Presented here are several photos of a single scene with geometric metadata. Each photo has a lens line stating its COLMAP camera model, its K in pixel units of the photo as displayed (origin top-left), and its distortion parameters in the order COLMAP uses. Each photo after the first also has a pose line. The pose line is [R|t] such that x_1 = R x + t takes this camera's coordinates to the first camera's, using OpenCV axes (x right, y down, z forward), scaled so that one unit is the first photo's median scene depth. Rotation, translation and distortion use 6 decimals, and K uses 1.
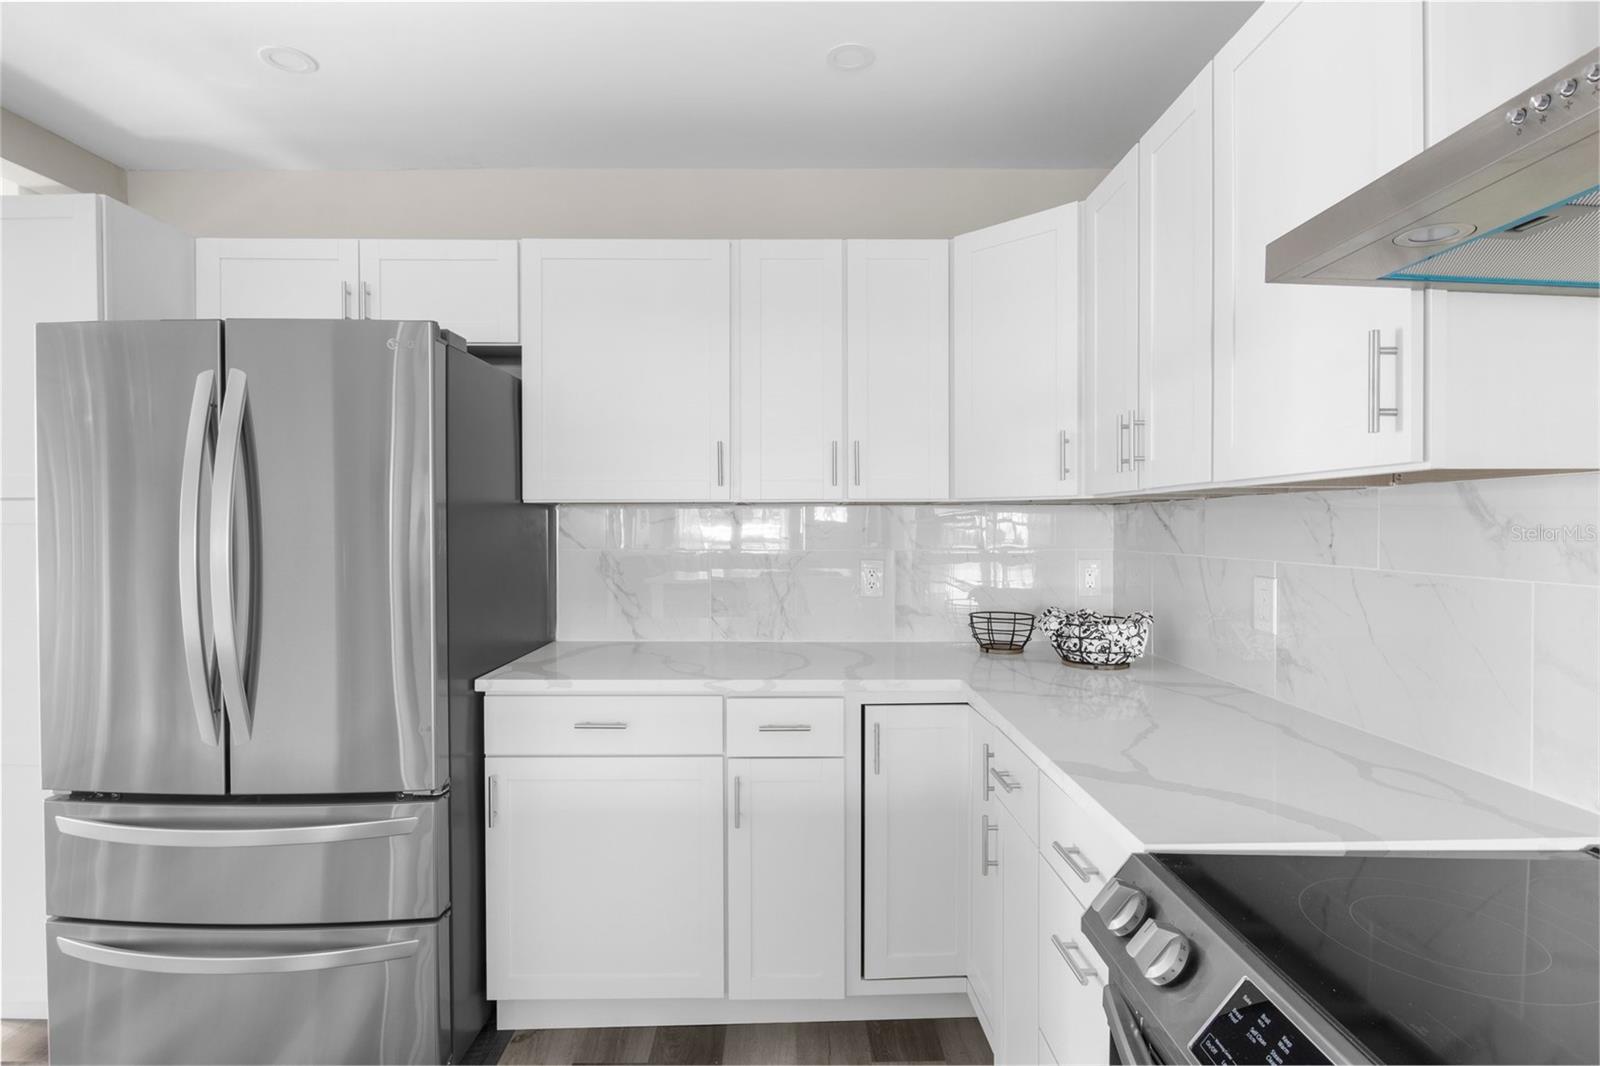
lens RADIAL K [[792.0, 0, 805.7], [0, 792.0, 534.0], [0, 0, 1]] dist [-0.008190, -0.000809]
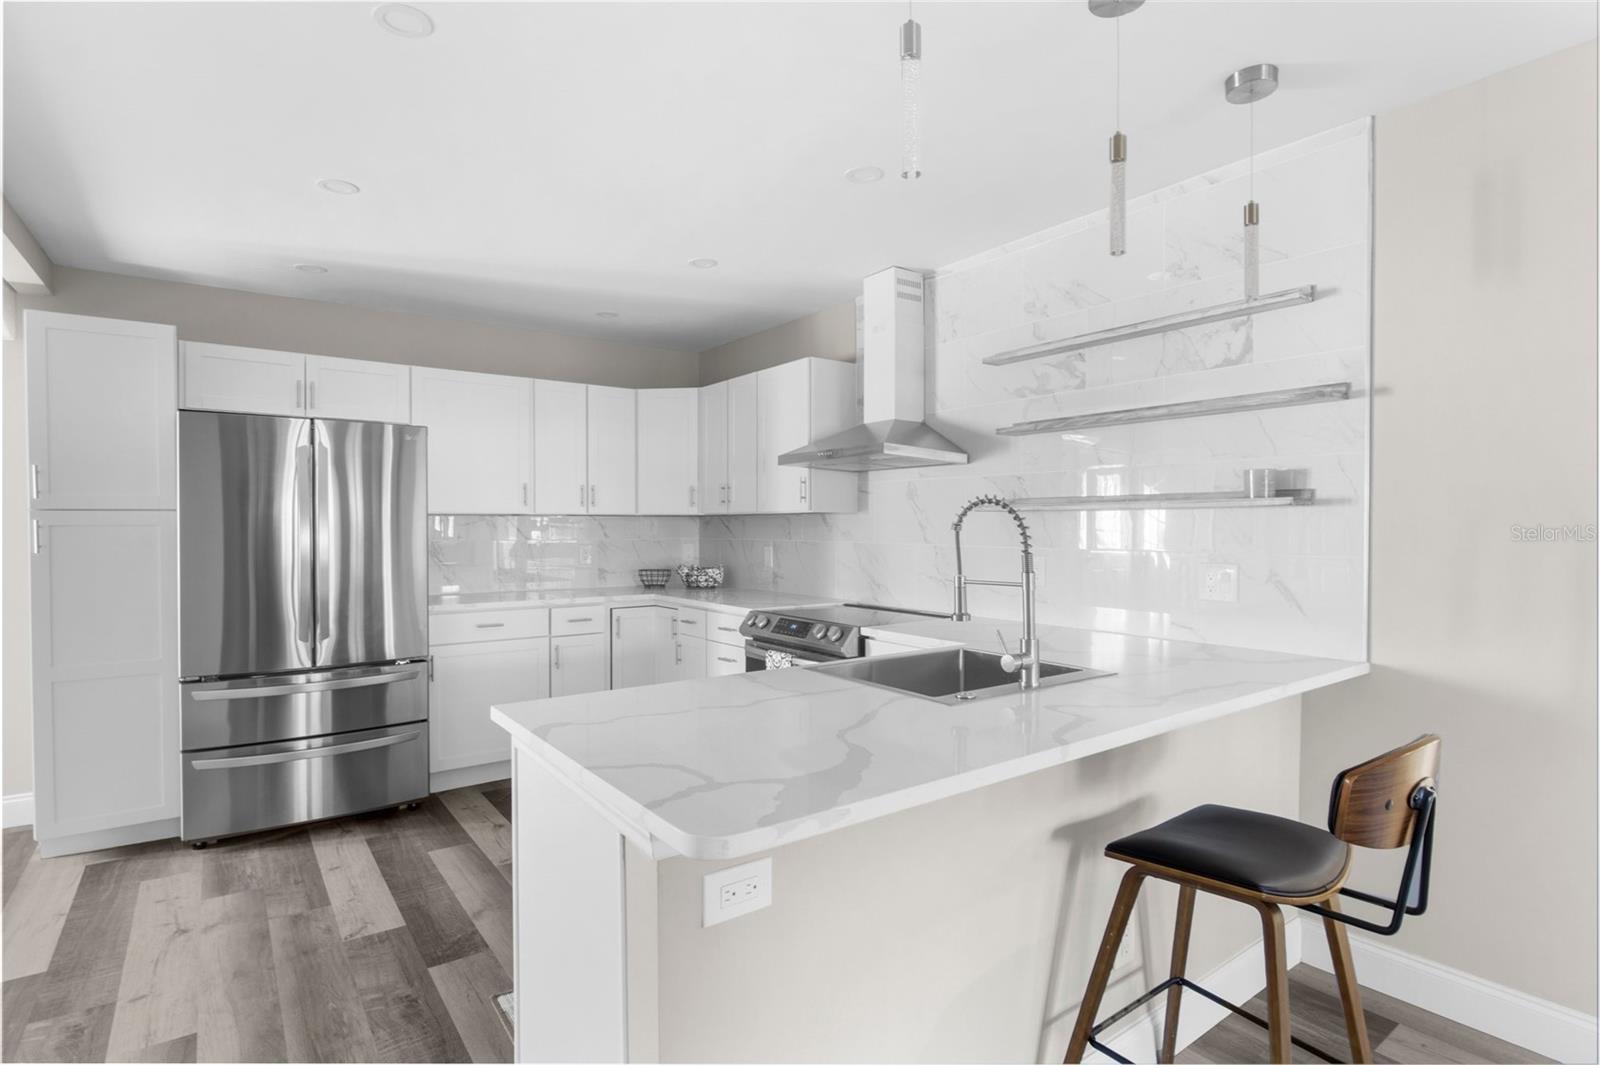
lens RADIAL K [[792.0, 0, 805.7], [0, 792.0, 533.5], [0, 0, 1]] dist [-0.008190, -0.000809]
pose [[0.810565, -0.004885, 0.585629, -0.766602], [0.006895, 0.999976, -0.001201, 0.014806], [-0.585608, 0.005011, 0.810579, -1.079456]]
